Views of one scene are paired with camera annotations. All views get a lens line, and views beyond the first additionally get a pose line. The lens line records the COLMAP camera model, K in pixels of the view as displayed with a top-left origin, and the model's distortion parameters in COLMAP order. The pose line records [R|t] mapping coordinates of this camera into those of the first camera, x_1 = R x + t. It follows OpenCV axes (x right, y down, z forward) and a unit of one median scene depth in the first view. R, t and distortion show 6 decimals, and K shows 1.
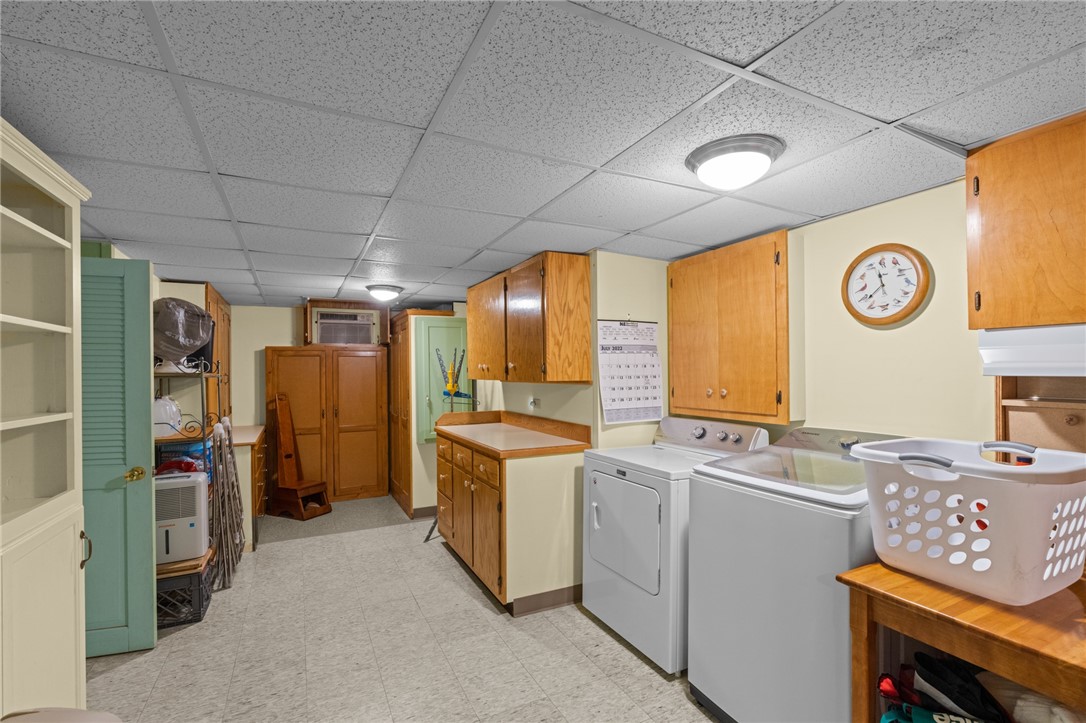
lens RADIAL K [[492.1, 0, 543.0], [0, 492.1, 366.8], [0, 0, 1]] dist [-0.012346, 0.003551]
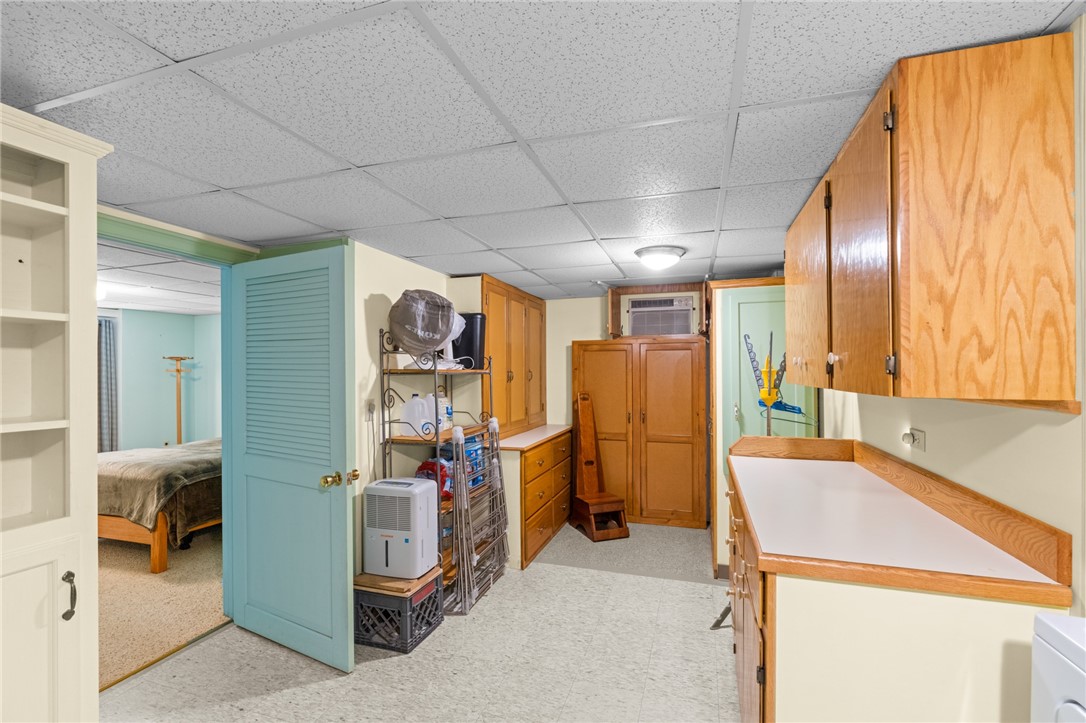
lens RADIAL K [[492.1, 0, 534.8], [0, 492.1, 368.6], [0, 0, 1]] dist [-0.012346, 0.003551]
pose [[0.707131, 0.005359, -0.707062, 0.057065], [0.002587, 0.999945, 0.010166, 0.001429], [0.707077, -0.009018, 0.707079, 0.398044]]
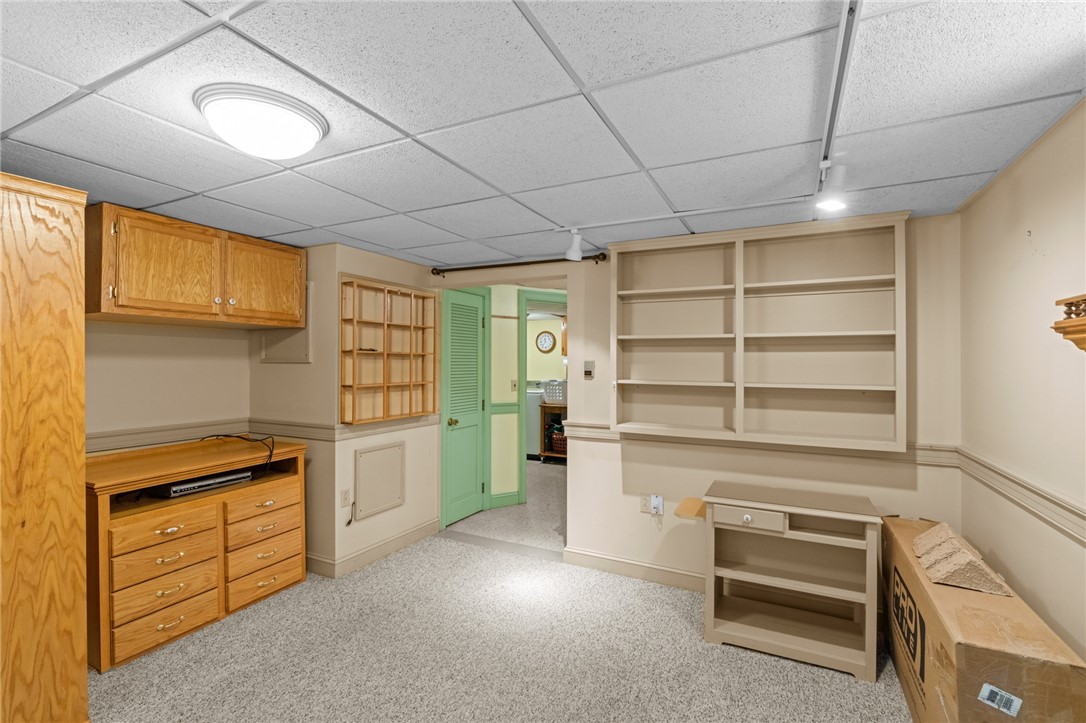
lens RADIAL K [[492.1, 0, 545.3], [0, 492.1, 360.2], [0, 0, 1]] dist [-0.012346, 0.003551]
pose [[0.803004, 0.009322, 0.595901, -0.685783], [-0.013149, 0.999911, 0.002078, -0.014738], [-0.595828, -0.009504, 0.803056, -0.896946]]
